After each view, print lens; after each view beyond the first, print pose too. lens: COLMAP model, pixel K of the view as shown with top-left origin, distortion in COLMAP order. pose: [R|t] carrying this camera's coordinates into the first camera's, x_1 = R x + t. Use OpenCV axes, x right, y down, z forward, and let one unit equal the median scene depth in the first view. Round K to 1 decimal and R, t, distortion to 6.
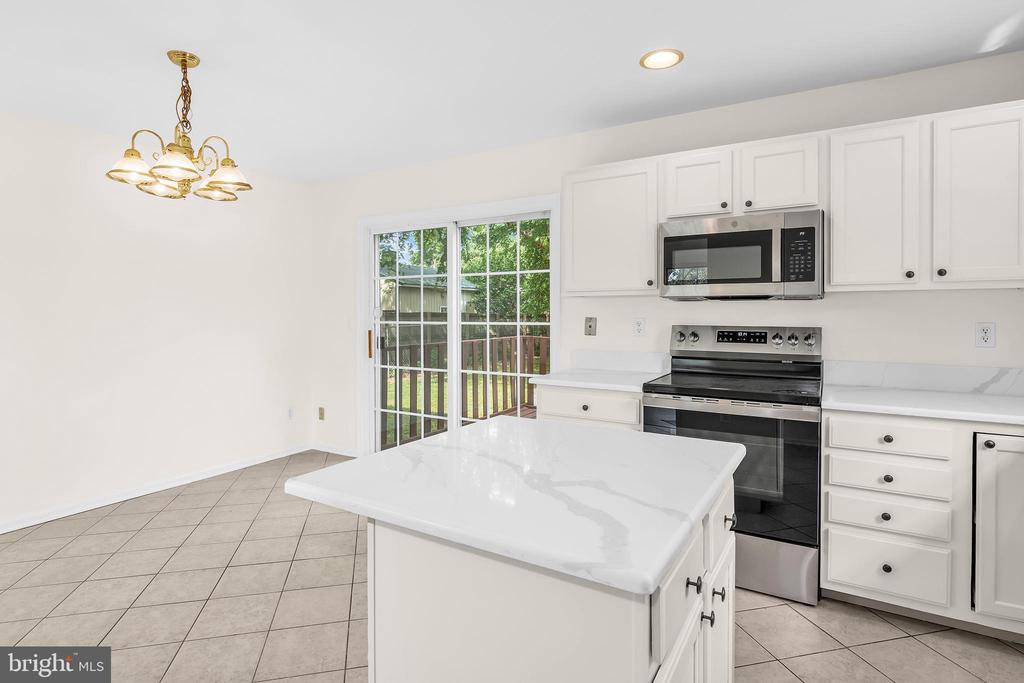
lens RADIAL K [[535.8, 0, 488.2], [0, 535.8, 311.4], [0, 0, 1]] dist [-0.003158, -0.001591]
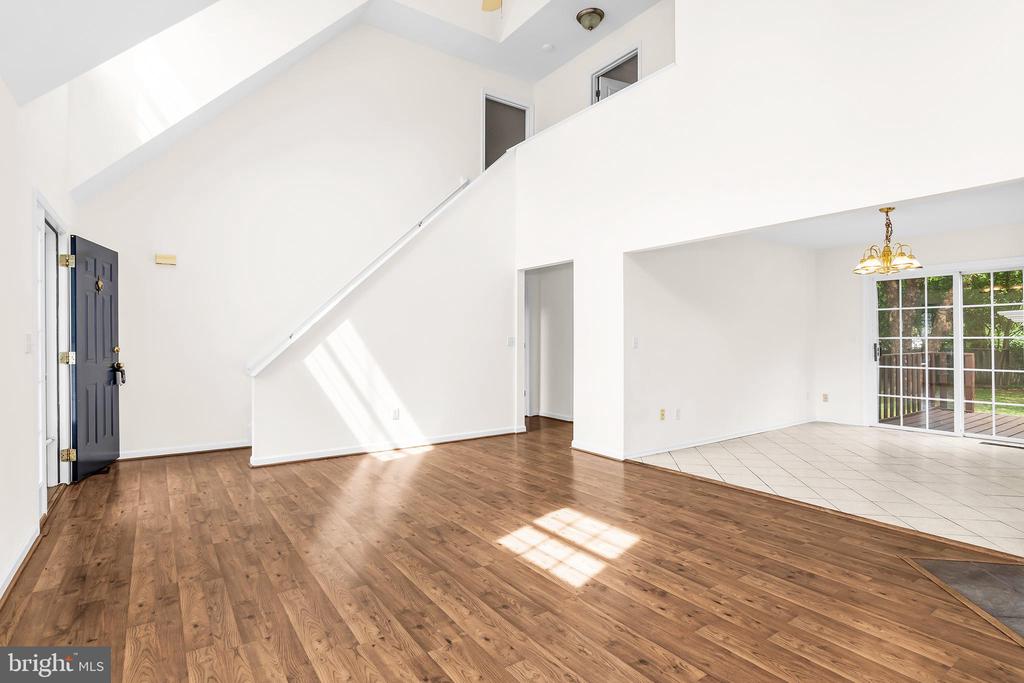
lens RADIAL K [[510.4, 0, 507.7], [0, 510.4, 341.1], [0, 0, 1]] dist [-0.006351, -0.003518]
pose [[0.912052, 0.002786, -0.410065, -0.982366], [-0.001160, 0.999990, 0.004214, 0.040131], [0.410073, -0.003368, 0.912047, -1.280128]]
